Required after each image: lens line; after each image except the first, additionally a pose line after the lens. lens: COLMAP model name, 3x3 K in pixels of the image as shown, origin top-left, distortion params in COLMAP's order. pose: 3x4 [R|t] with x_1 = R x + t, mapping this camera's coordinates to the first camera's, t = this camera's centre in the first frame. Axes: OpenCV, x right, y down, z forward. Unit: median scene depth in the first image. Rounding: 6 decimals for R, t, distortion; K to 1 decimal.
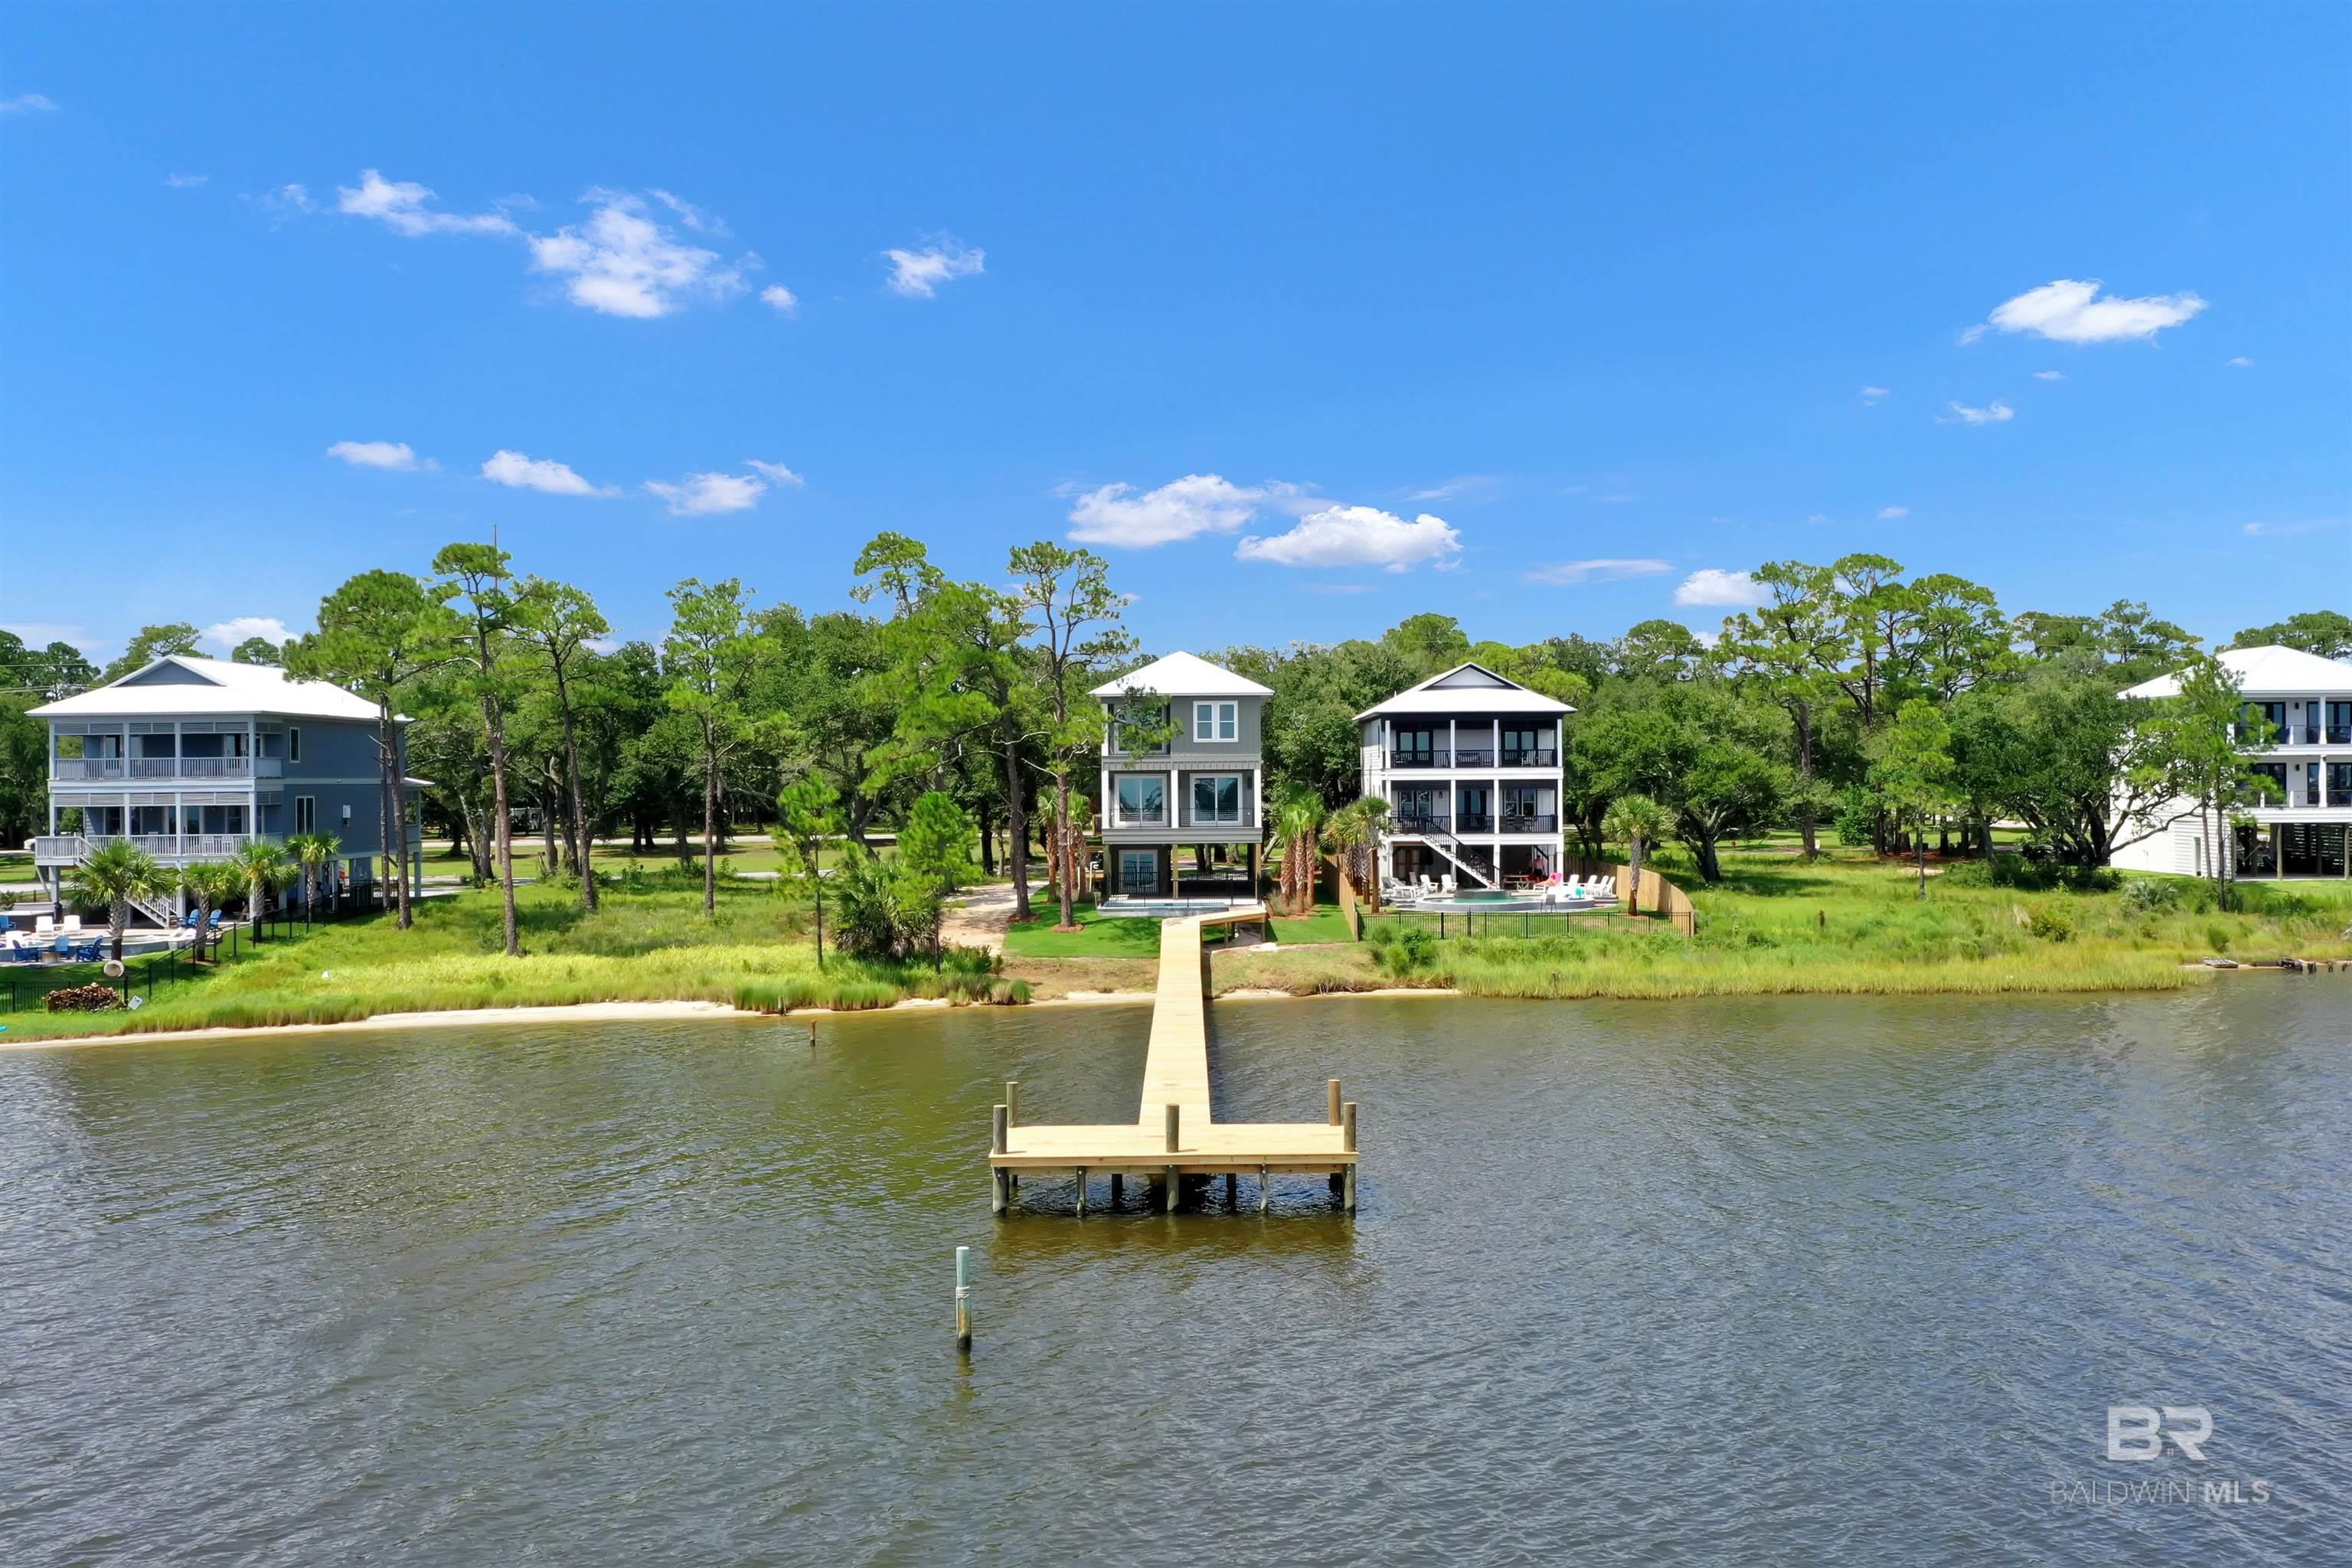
lens RADIAL K [[2166.7, 0, 1173.1], [0, 2166.7, 580.4], [0, 0, 1]] dist [-0.002294, -0.004039]
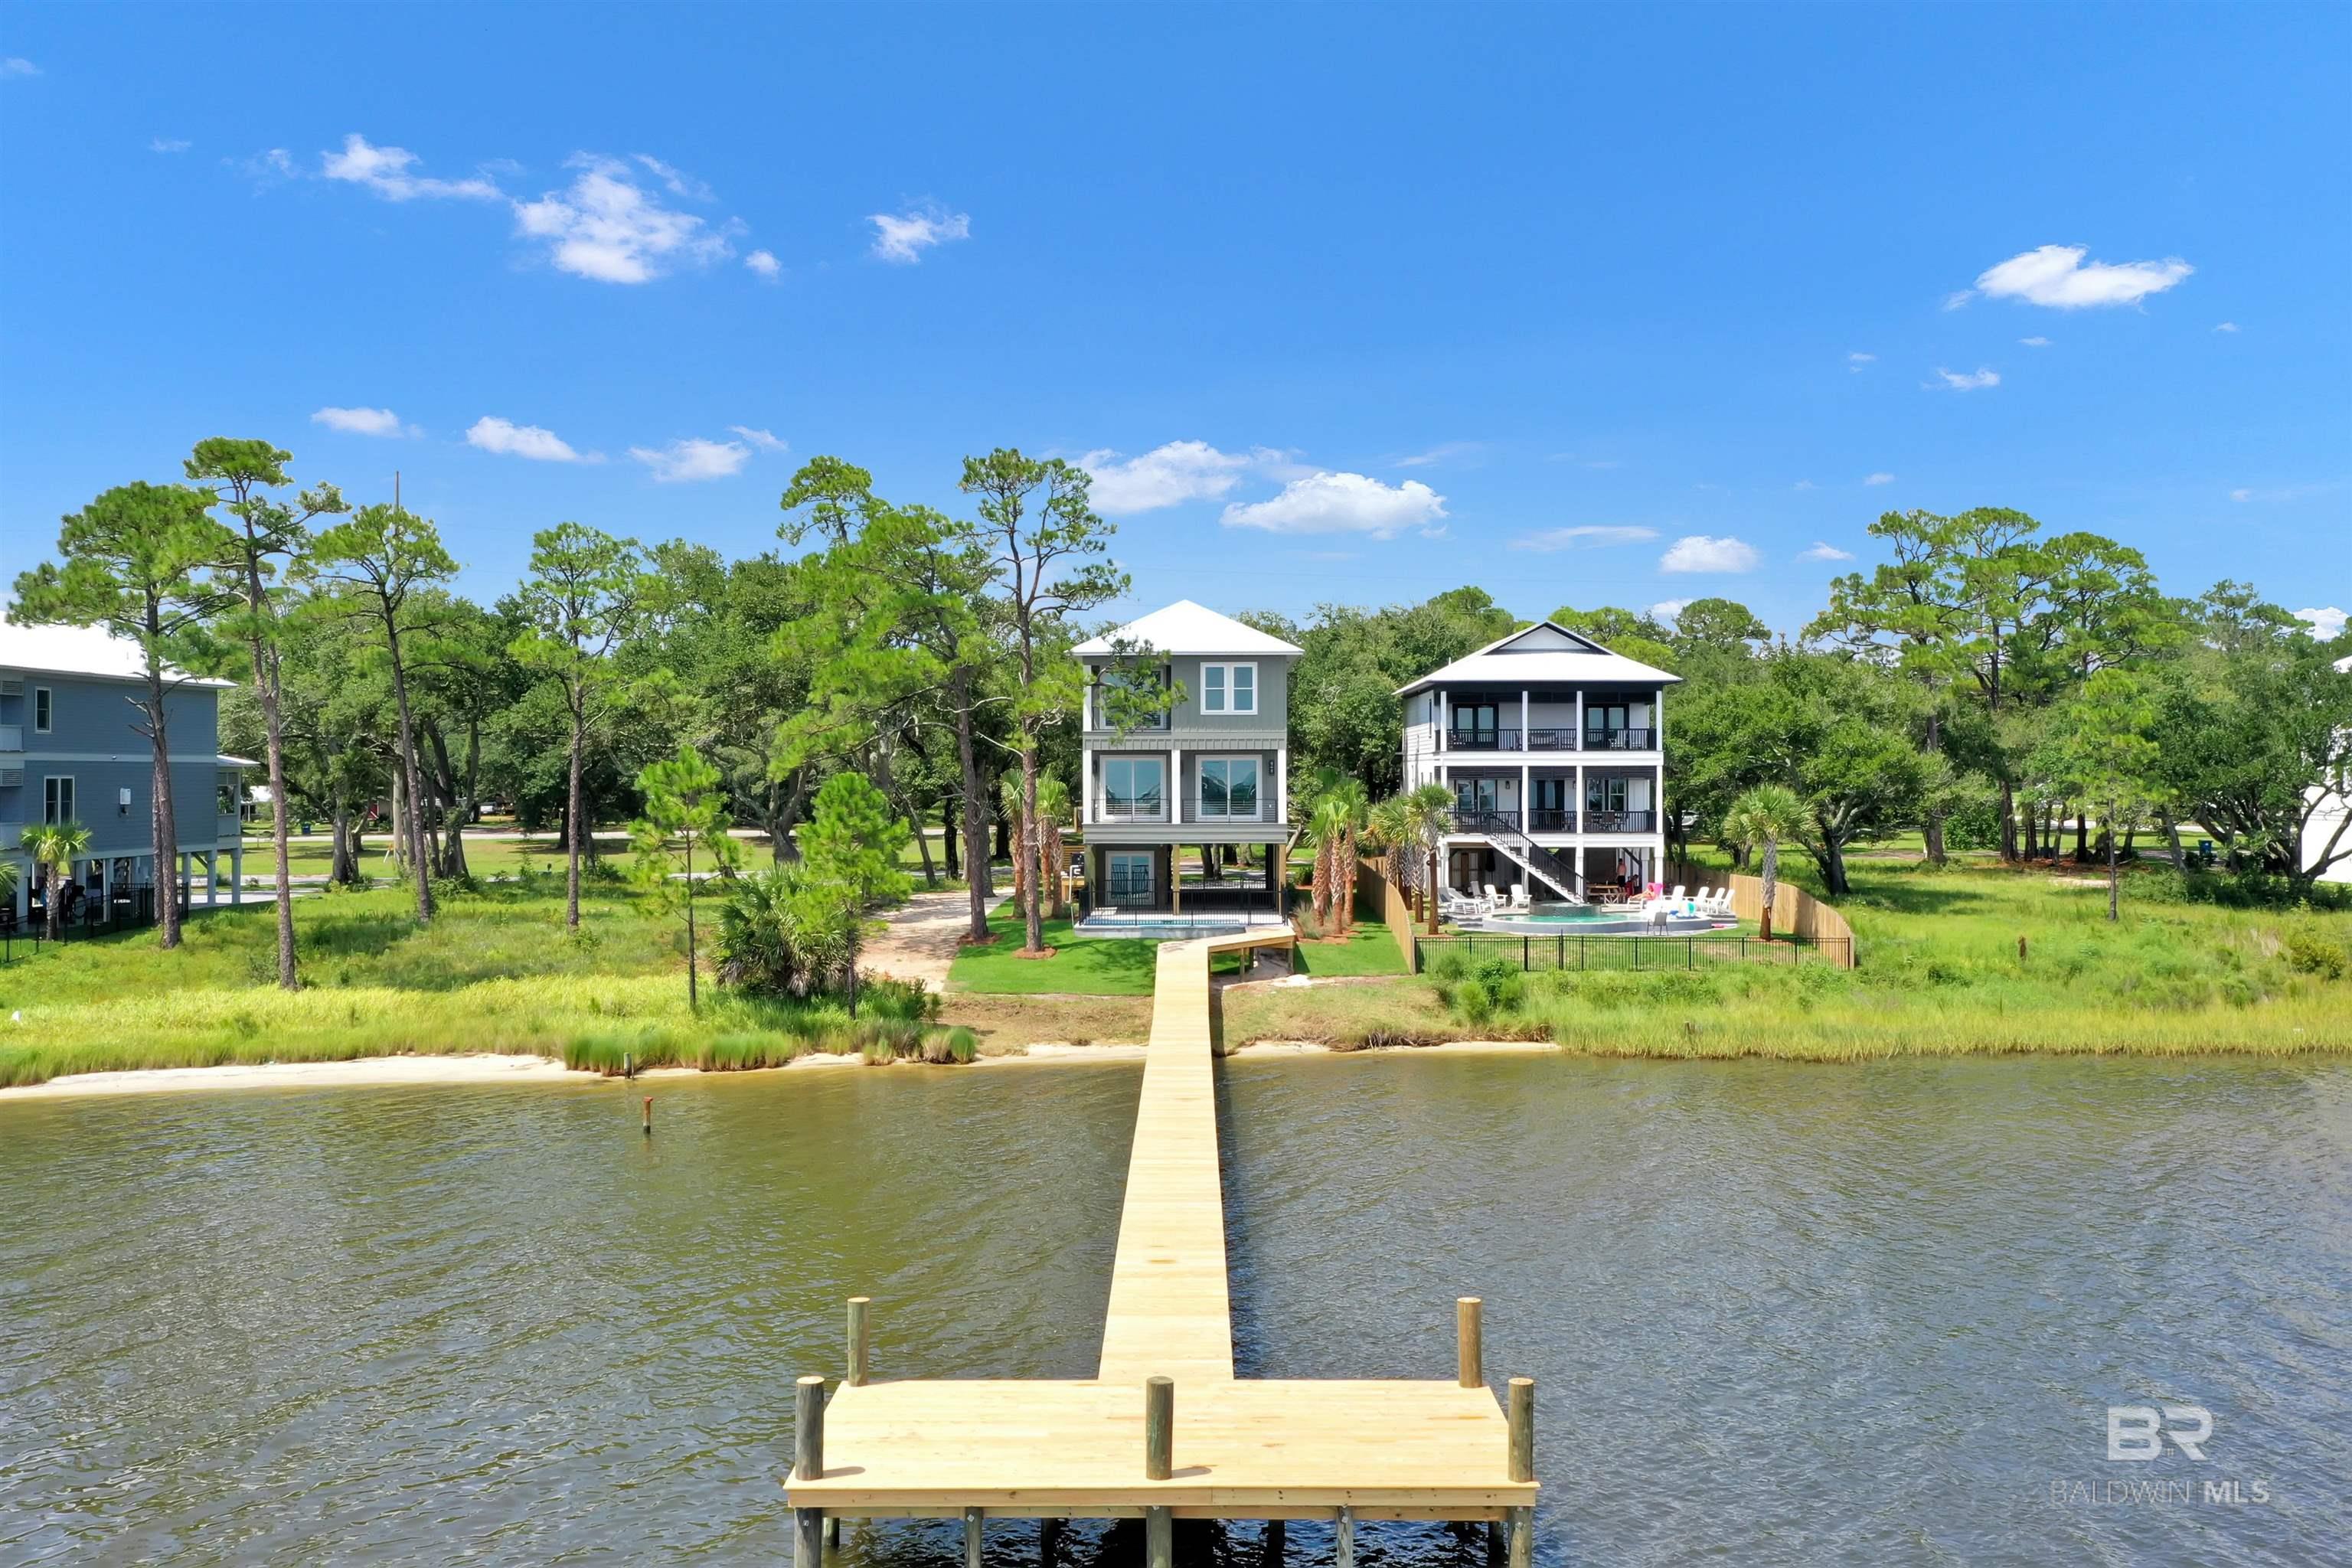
lens RADIAL K [[2198.0, 0, 1174.3], [0, 2198.0, 629.9], [0, 0, 1]] dist [0.003902, -0.001162]
pose [[0.999980, 0.006113, -0.001781, 0.001241], [-0.006066, 0.999665, 0.025176, 0.025044], [0.001934, -0.025165, 0.999681, 0.214413]]
